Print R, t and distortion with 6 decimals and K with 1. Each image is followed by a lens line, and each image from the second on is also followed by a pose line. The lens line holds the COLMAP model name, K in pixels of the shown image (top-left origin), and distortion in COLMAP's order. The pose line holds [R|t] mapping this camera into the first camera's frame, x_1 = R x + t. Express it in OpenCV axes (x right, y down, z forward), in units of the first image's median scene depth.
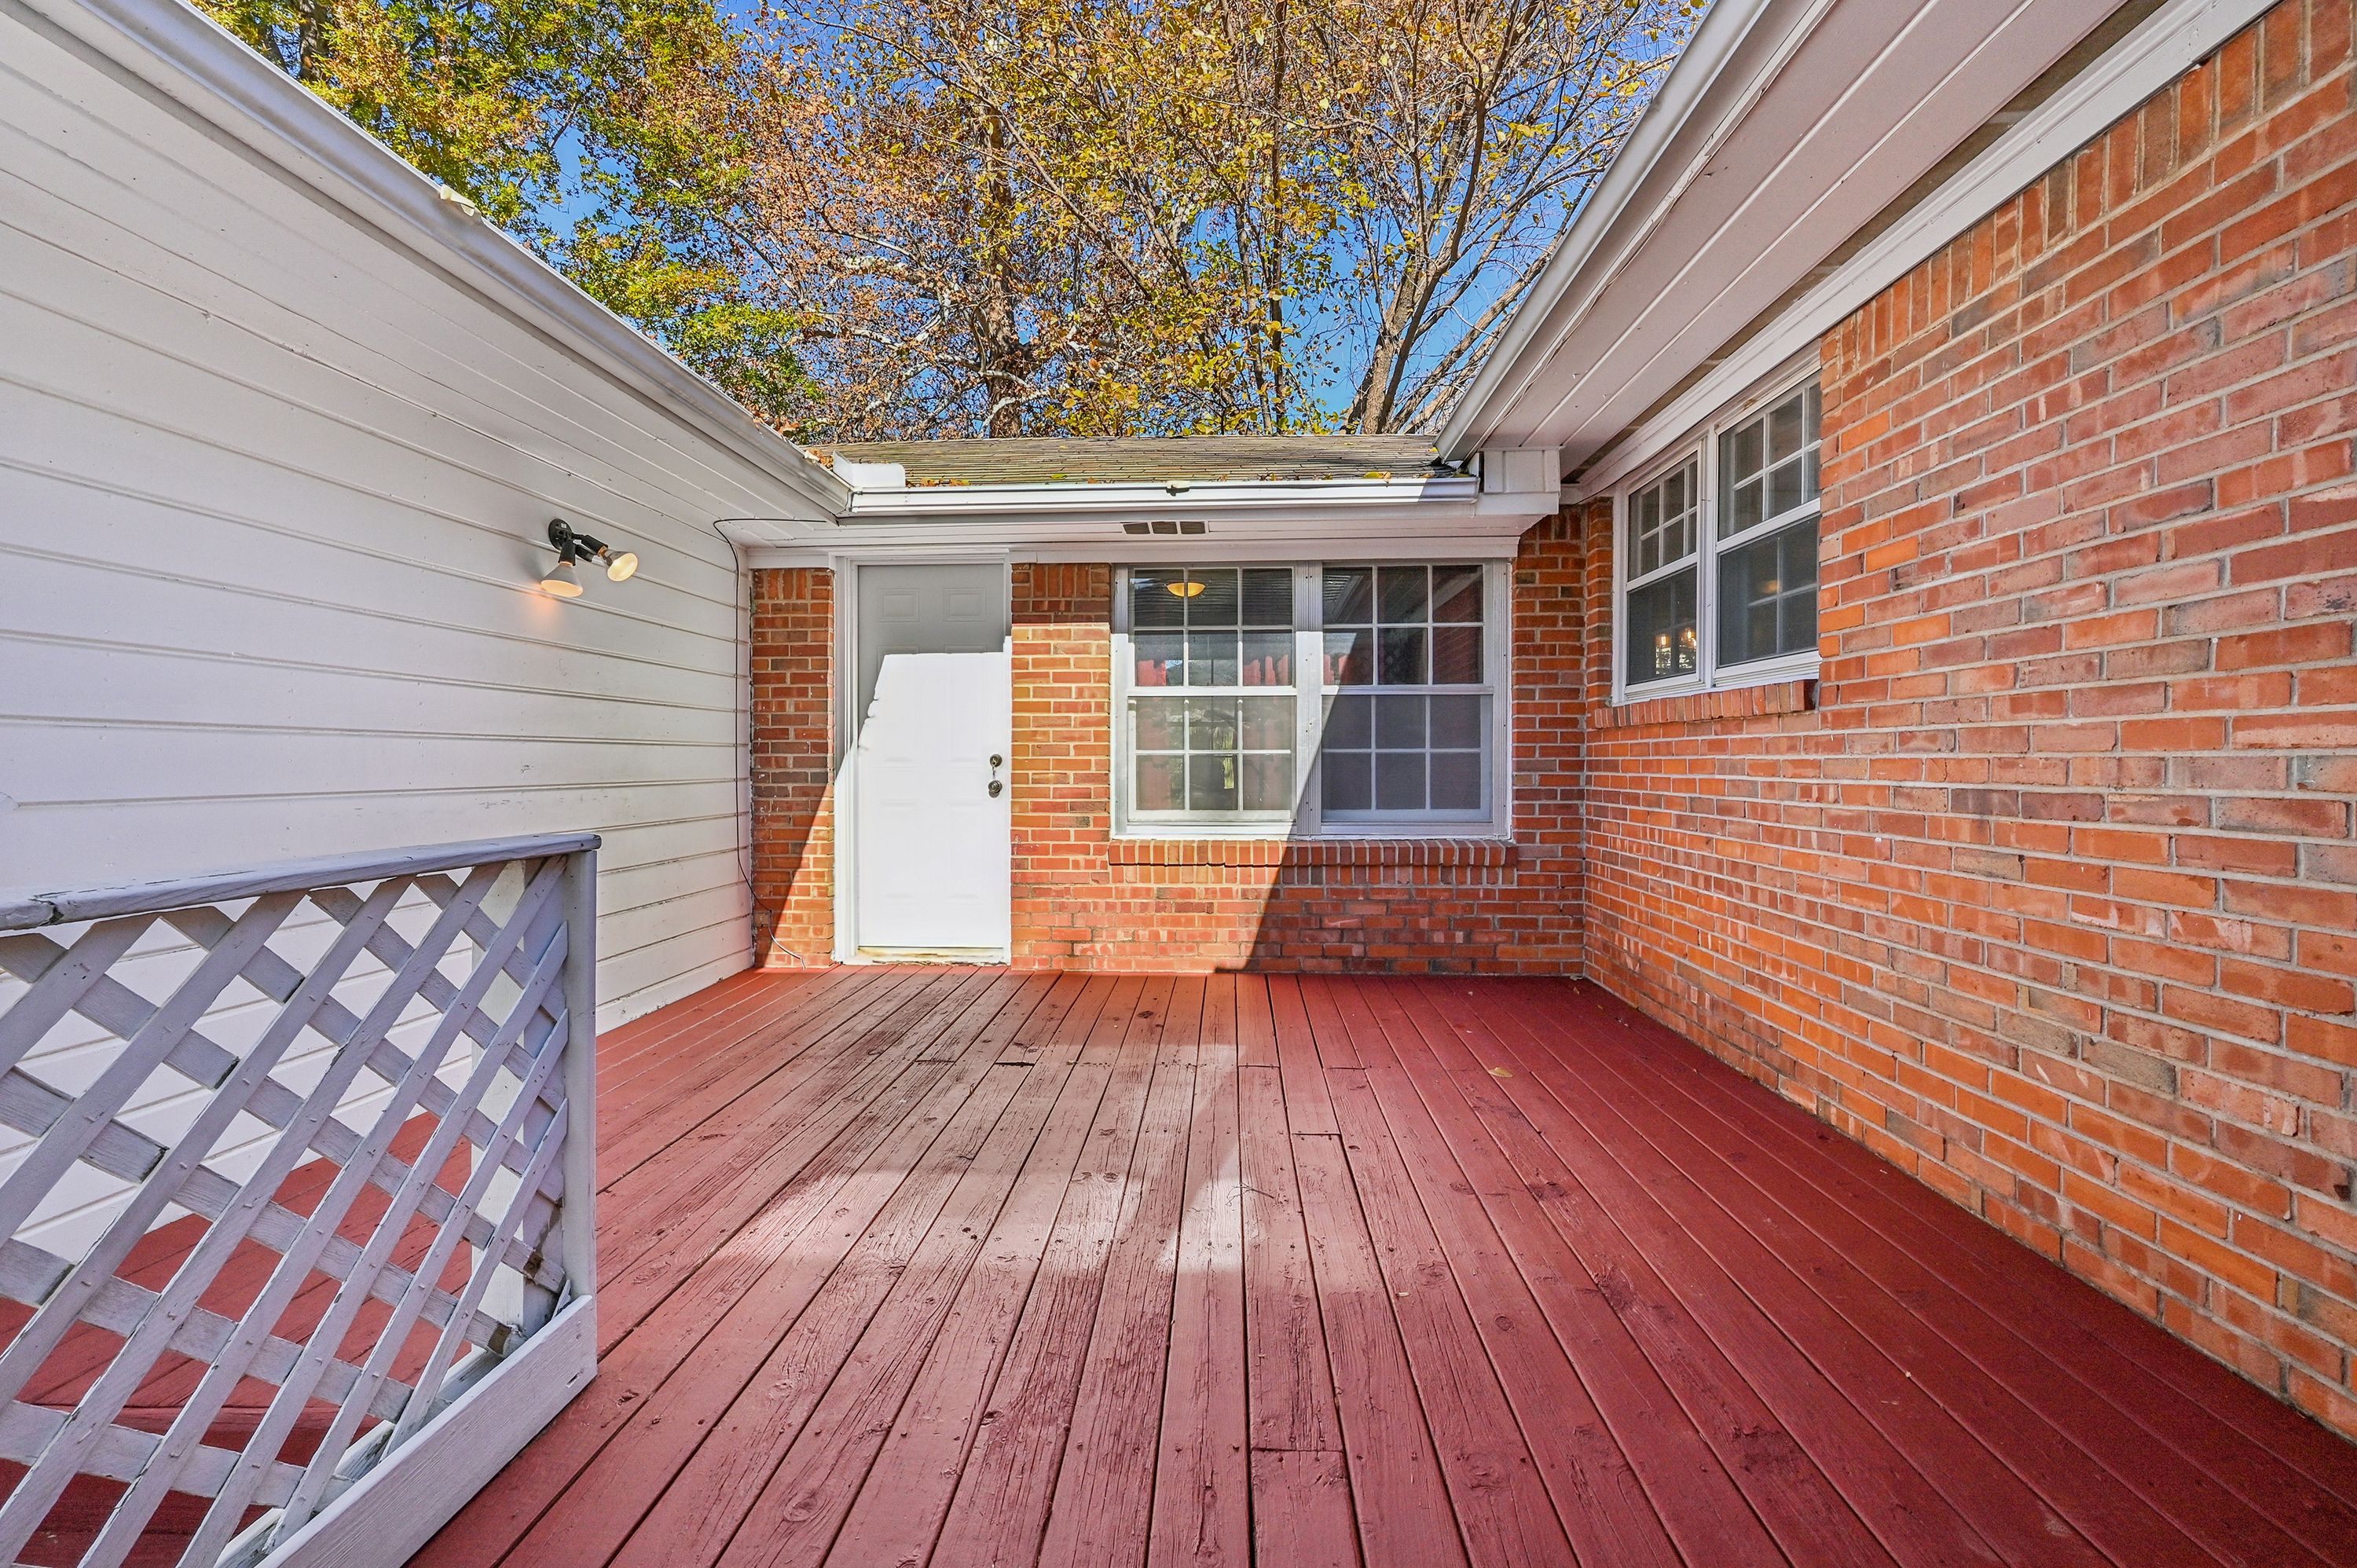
lens RADIAL K [[951.8, 0, 1178.5], [0, 951.8, 784.0], [0, 0, 1]] dist [0.007114, 0.000350]
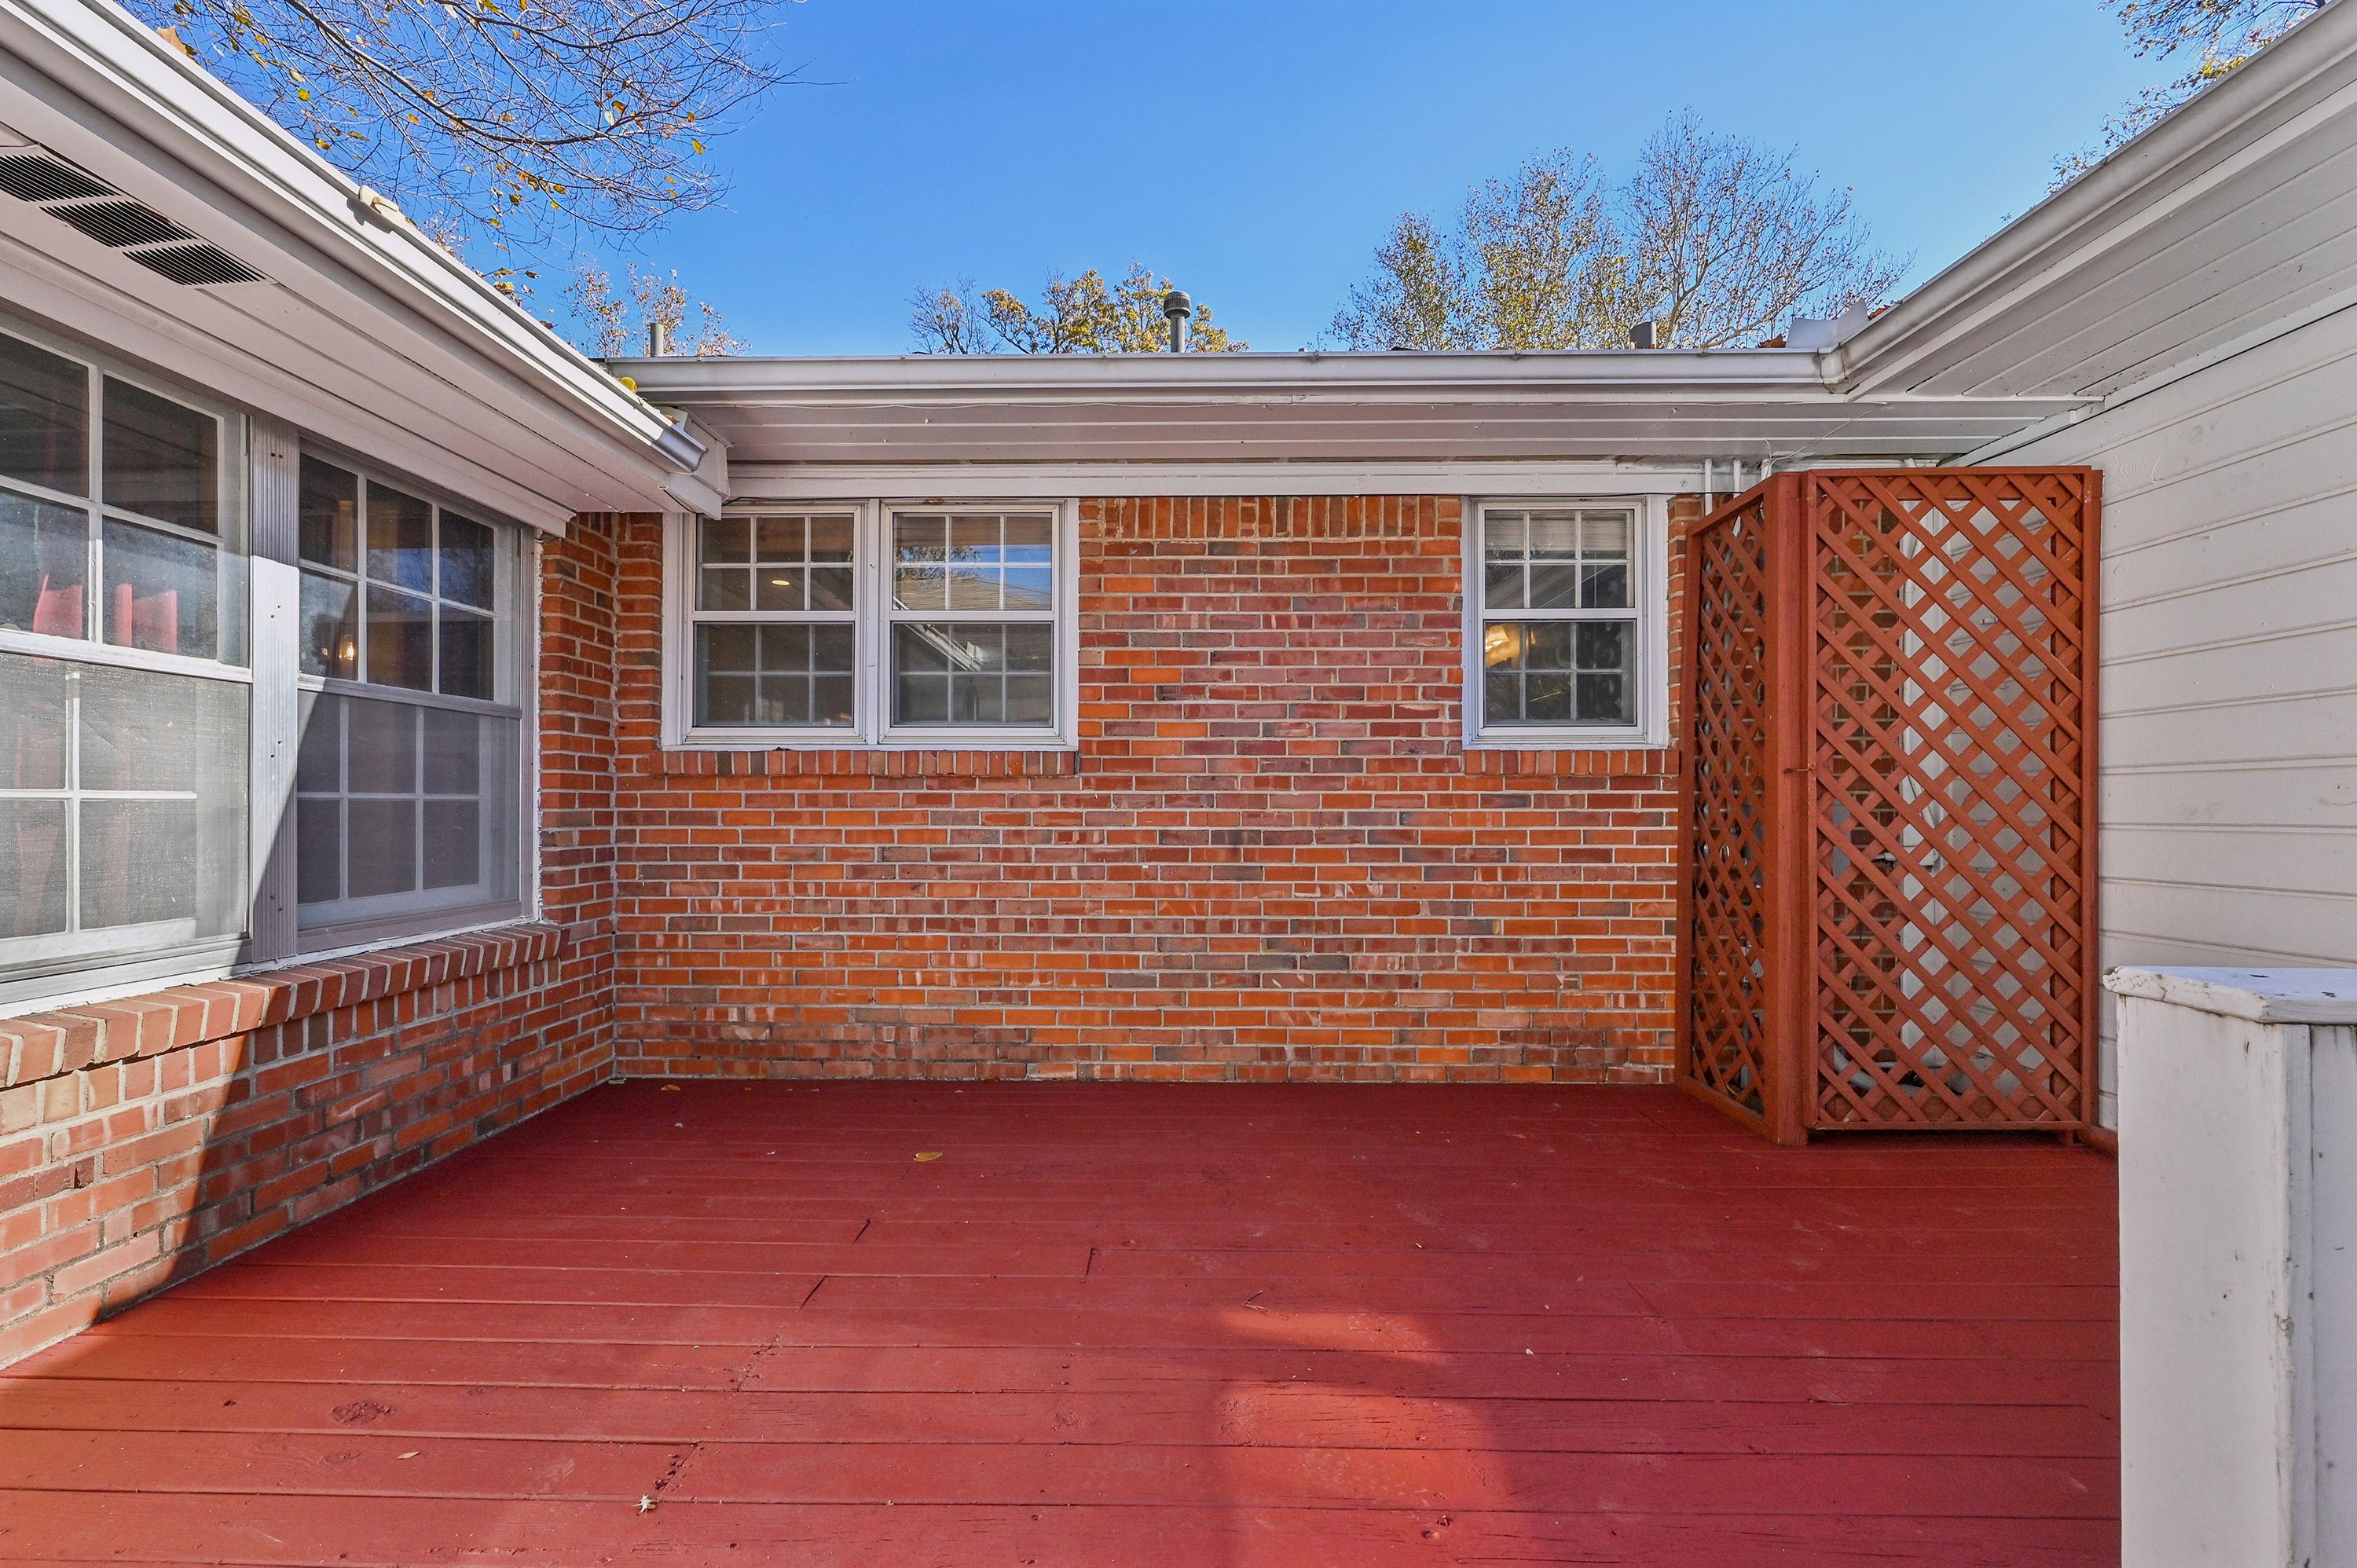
lens RADIAL K [[957.0, 0, 1170.1], [0, 957.0, 824.2], [0, 0, 1]] dist [-0.000020, 0.000168]
pose [[-0.036200, -0.016743, 0.999204, -0.684200], [0.022594, 0.999590, 0.017568, -0.029912], [-0.999089, 0.023212, -0.035807, 0.936145]]
